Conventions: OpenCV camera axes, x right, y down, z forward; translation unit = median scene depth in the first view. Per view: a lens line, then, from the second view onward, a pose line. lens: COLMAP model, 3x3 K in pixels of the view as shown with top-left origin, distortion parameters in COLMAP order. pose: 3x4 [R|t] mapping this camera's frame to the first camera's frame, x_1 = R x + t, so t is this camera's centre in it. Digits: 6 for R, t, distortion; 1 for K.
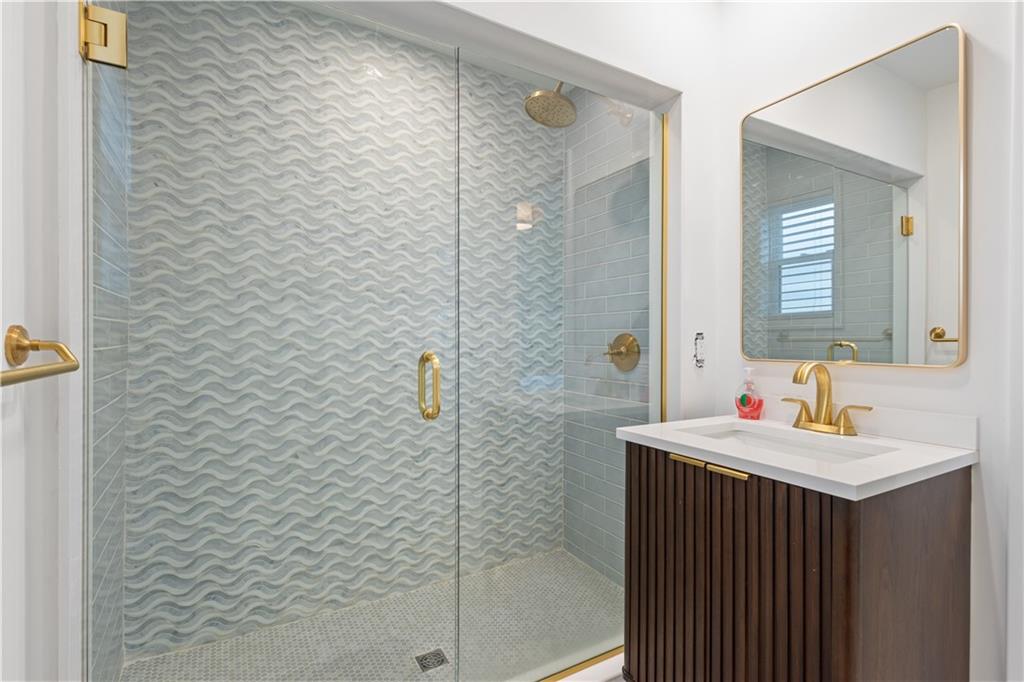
lens RADIAL K [[499.5, 0, 514.0], [0, 499.5, 336.8], [0, 0, 1]] dist [0.000174, 0.000227]
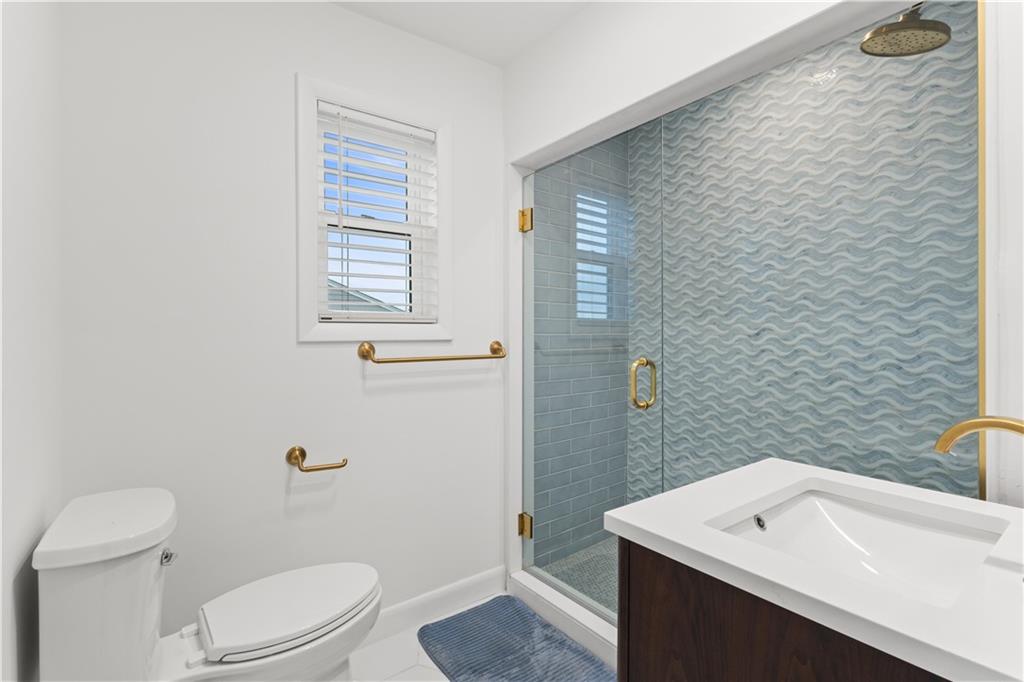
lens RADIAL K [[473.6, 0, 512.3], [0, 473.6, 334.6], [0, 0, 1]] dist [-0.000396, -0.000060]
pose [[0.099911, -0.008913, -0.994956, 0.654731], [-0.003869, 0.999949, -0.009346, -0.008031], [0.994989, 0.004783, 0.099872, 0.344396]]
